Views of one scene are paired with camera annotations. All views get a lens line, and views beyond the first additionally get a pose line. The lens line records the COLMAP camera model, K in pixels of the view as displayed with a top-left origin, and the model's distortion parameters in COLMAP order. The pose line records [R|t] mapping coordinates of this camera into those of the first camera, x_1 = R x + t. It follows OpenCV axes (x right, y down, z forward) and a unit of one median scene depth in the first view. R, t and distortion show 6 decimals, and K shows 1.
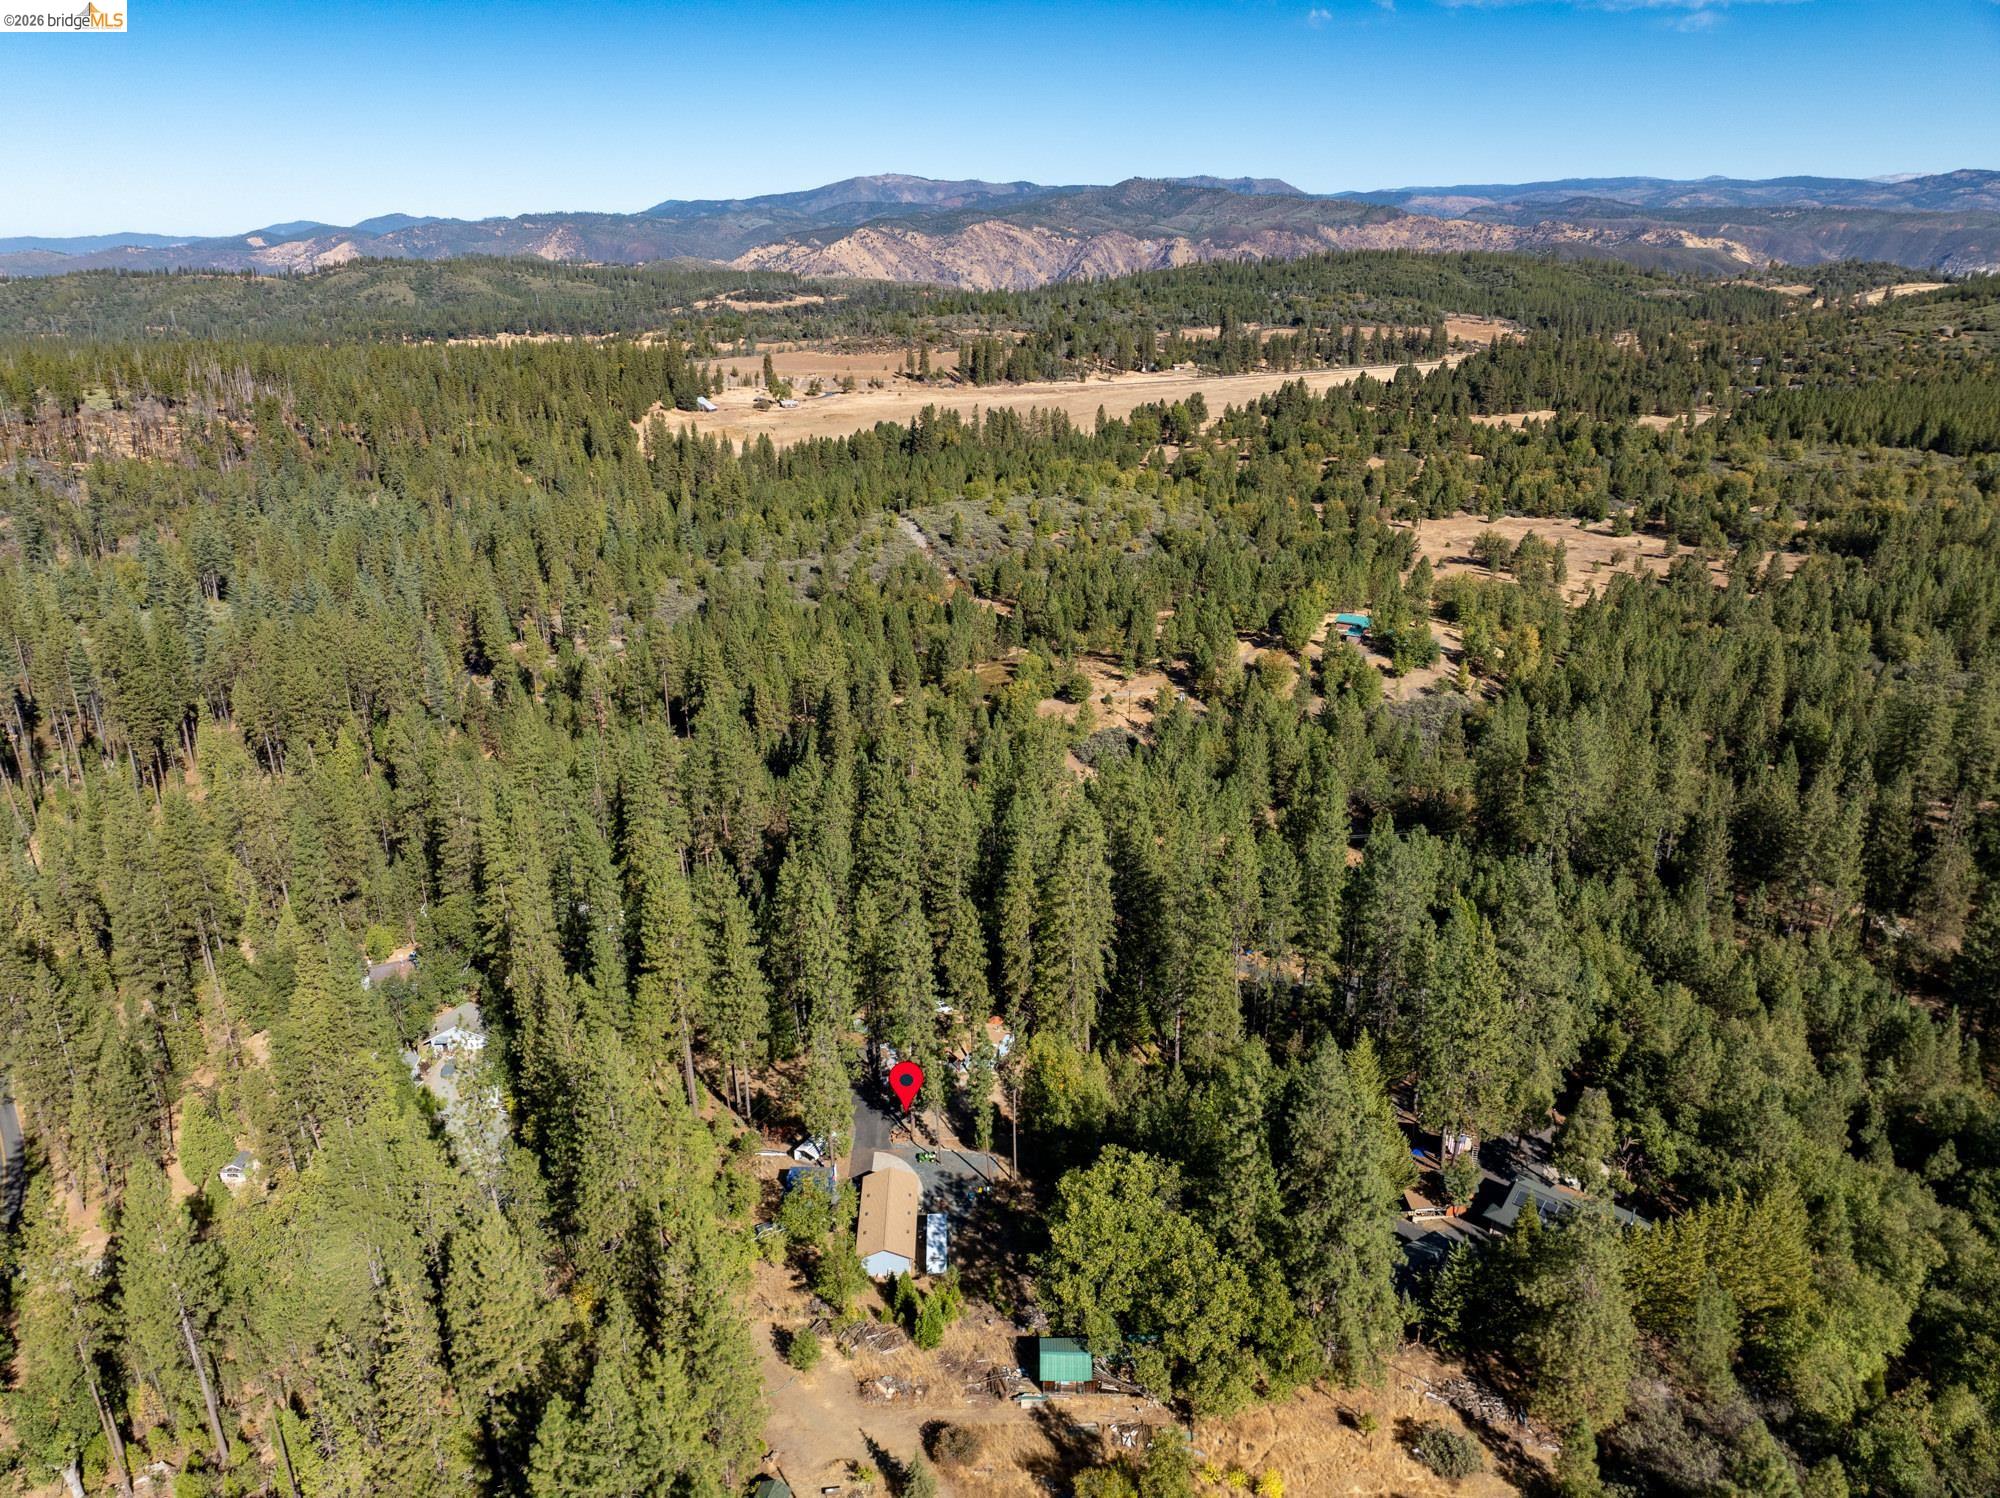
lens RADIAL K [[1537.7, 0, 1000.0], [0, 1537.7, 749.0], [0, 0, 1]] dist [-0.015252, -0.010988]
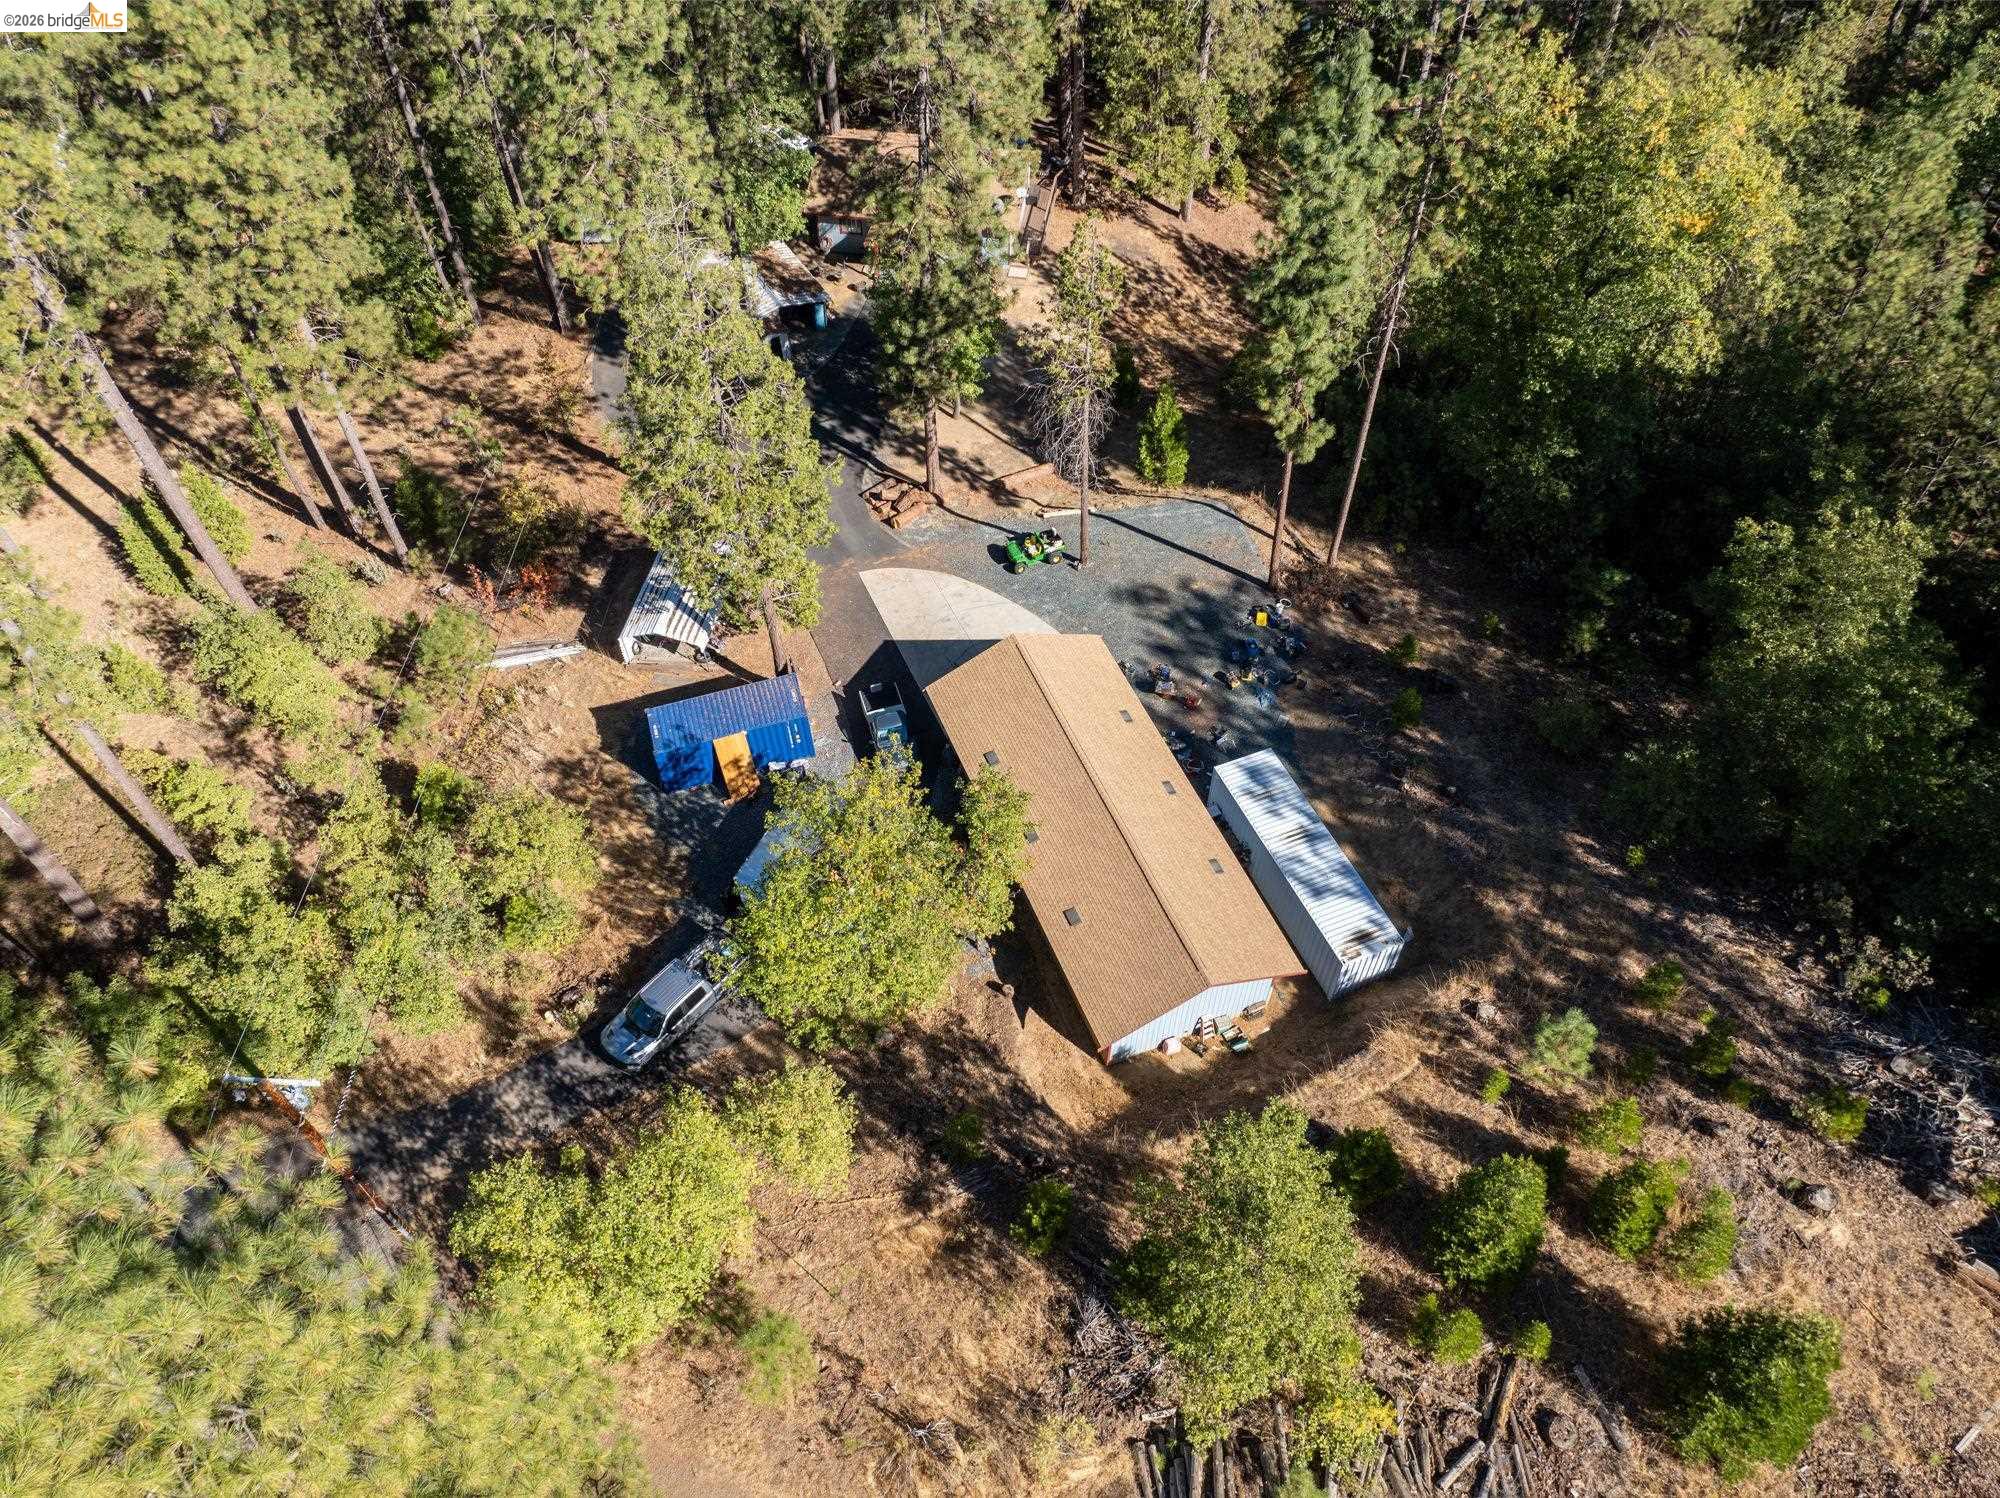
lens RADIAL K [[1537.7, 0, 1000.0], [0, 1537.7, 749.0], [0, 0, 1]] dist [-0.015252, -0.010988]
pose [[0.941334, -0.260256, 0.214839, -0.133416], [0.131238, 0.868806, 0.477443, 0.147615], [-0.310912, -0.421239, 0.851993, 0.708636]]
